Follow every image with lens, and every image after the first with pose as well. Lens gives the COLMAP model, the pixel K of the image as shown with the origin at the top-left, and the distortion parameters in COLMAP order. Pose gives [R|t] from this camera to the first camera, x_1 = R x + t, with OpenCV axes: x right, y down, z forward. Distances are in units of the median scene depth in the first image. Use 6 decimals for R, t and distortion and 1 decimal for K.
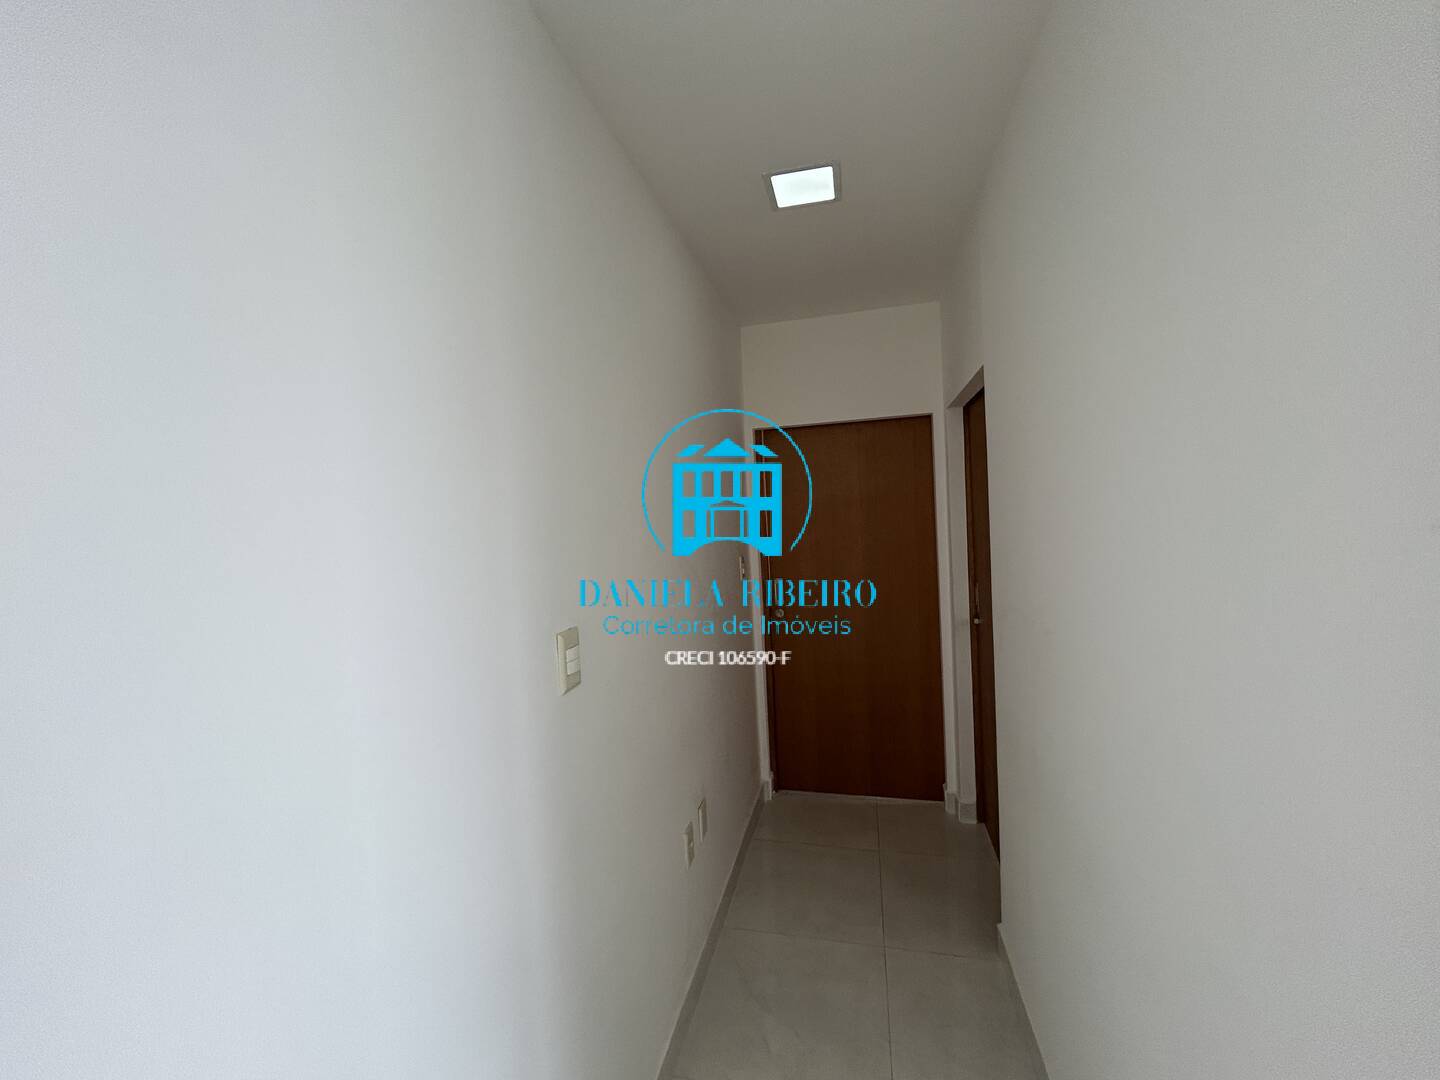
lens RADIAL K [[585.5, 0, 720.4], [0, 585.5, 538.5], [0, 0, 1]] dist [0.004022, 0.000428]
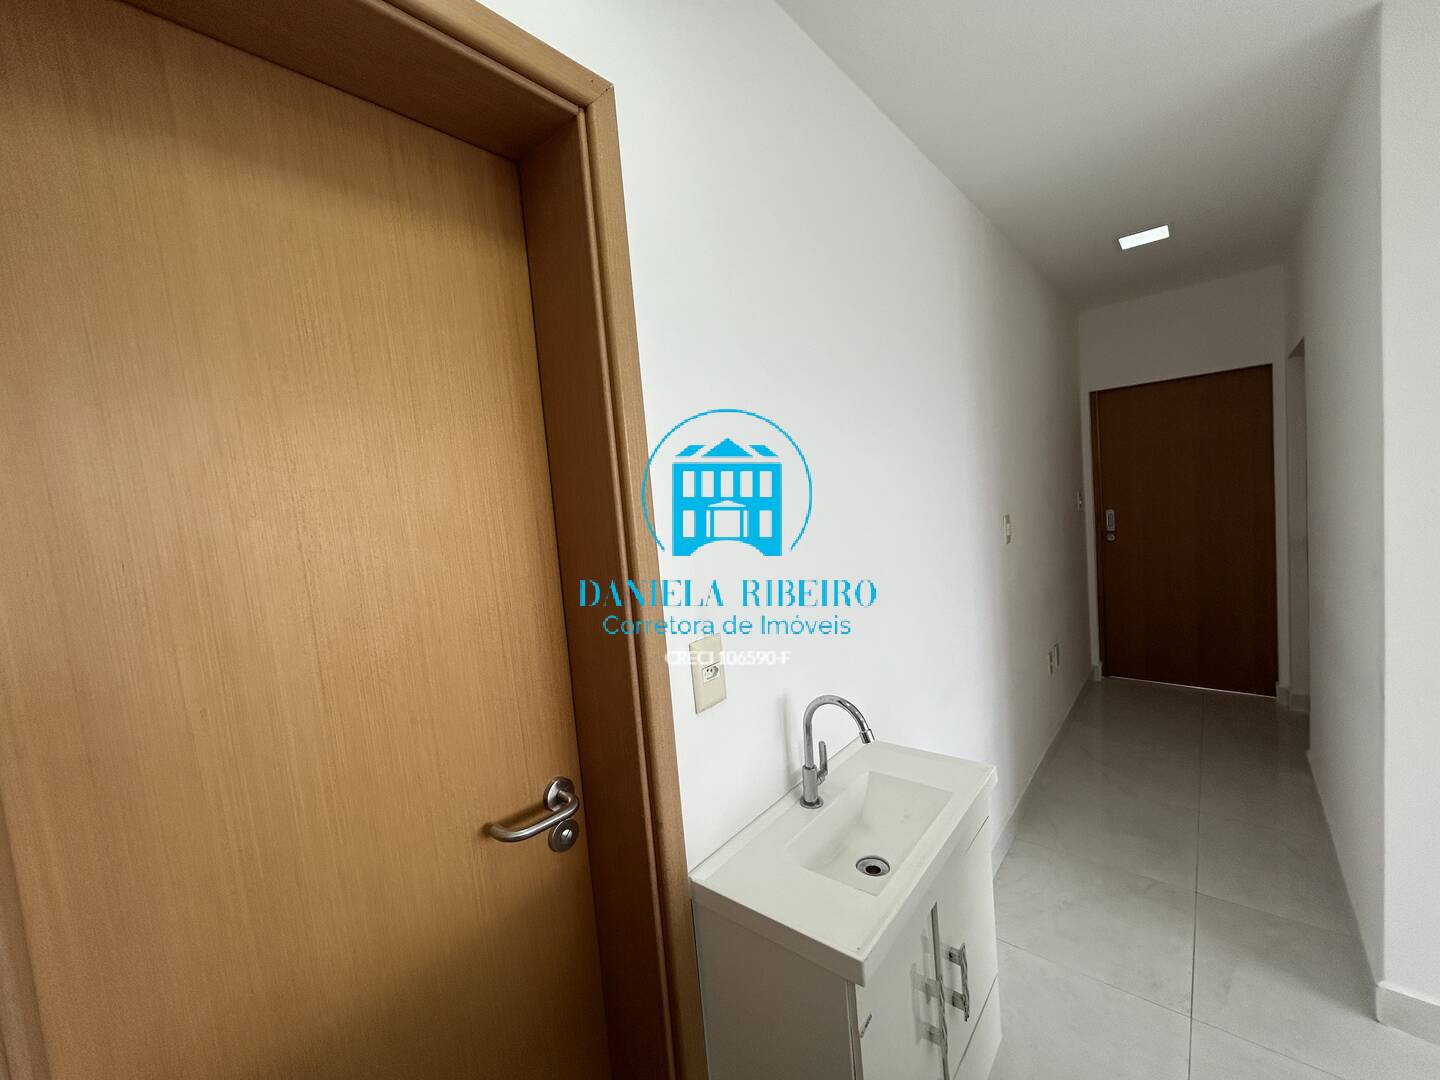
lens RADIAL K [[585.5, 0, 719.7], [0, 585.5, 538.4], [0, 0, 1]] dist [0.004022, 0.000428]
pose [[0.896795, 0.004365, -0.442424, -0.100966], [0.024369, 0.997946, 0.059243, 0.036134], [0.441774, -0.063910, 0.894847, -0.539305]]
